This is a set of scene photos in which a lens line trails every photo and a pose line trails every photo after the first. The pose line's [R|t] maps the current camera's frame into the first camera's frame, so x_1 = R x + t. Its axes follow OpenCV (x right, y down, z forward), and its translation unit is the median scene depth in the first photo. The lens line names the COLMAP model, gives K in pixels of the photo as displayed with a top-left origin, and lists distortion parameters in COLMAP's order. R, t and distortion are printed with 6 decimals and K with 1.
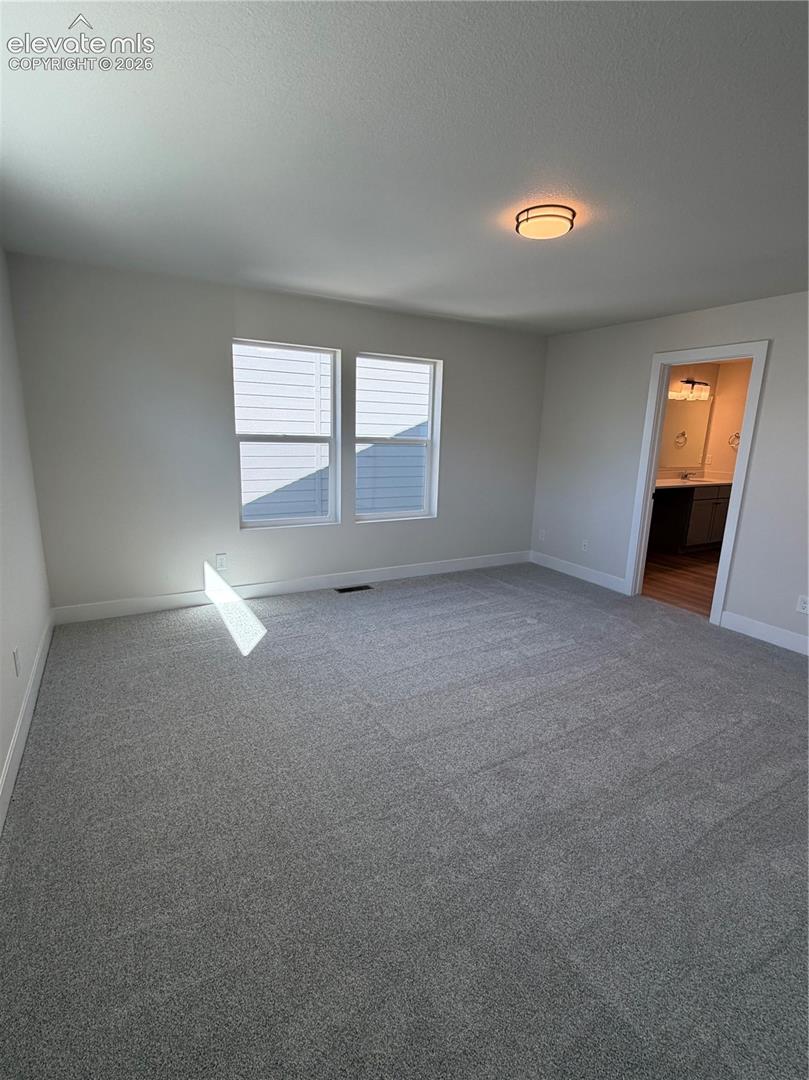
lens RADIAL K [[505.6, 0, 399.2], [0, 505.6, 549.2], [0, 0, 1]] dist [0.002018, -0.000232]
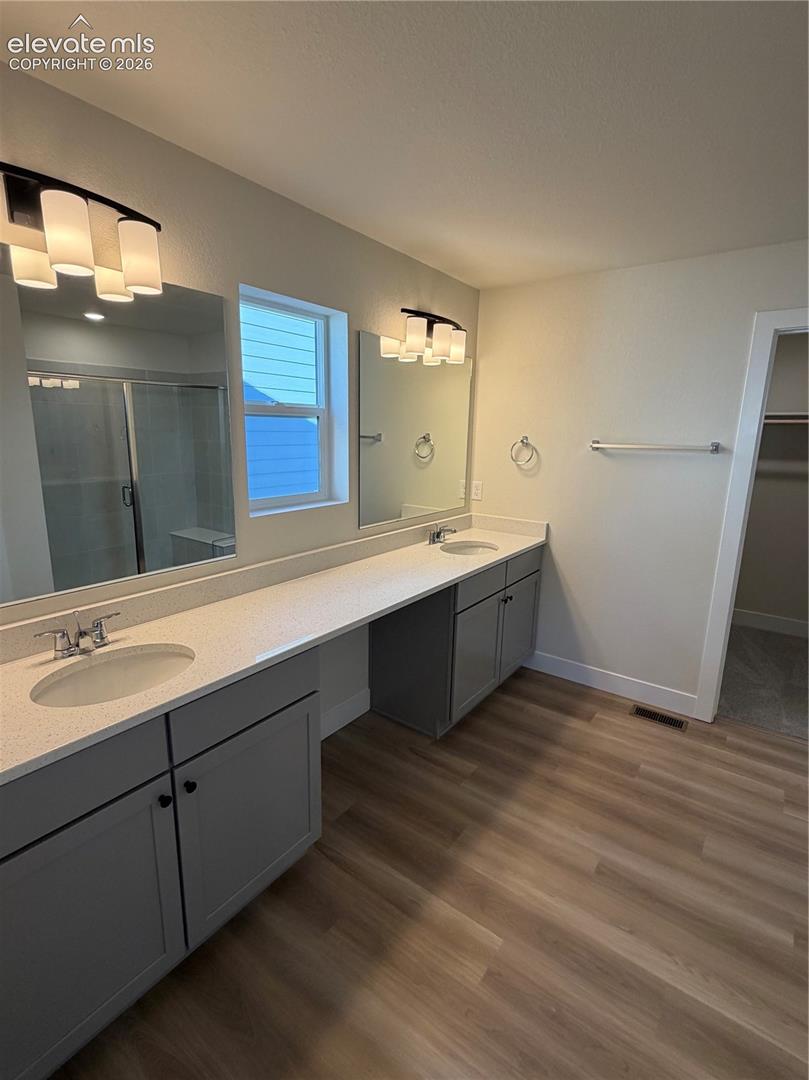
lens RADIAL K [[505.6, 0, 400.9], [0, 505.6, 536.5], [0, 0, 1]] dist [0.002018, -0.000232]
pose [[0.912945, -0.090185, 0.397992, 0.367845], [0.097901, 0.995196, 0.000939, -0.149986], [-0.396164, 0.038107, 0.917389, 0.618945]]
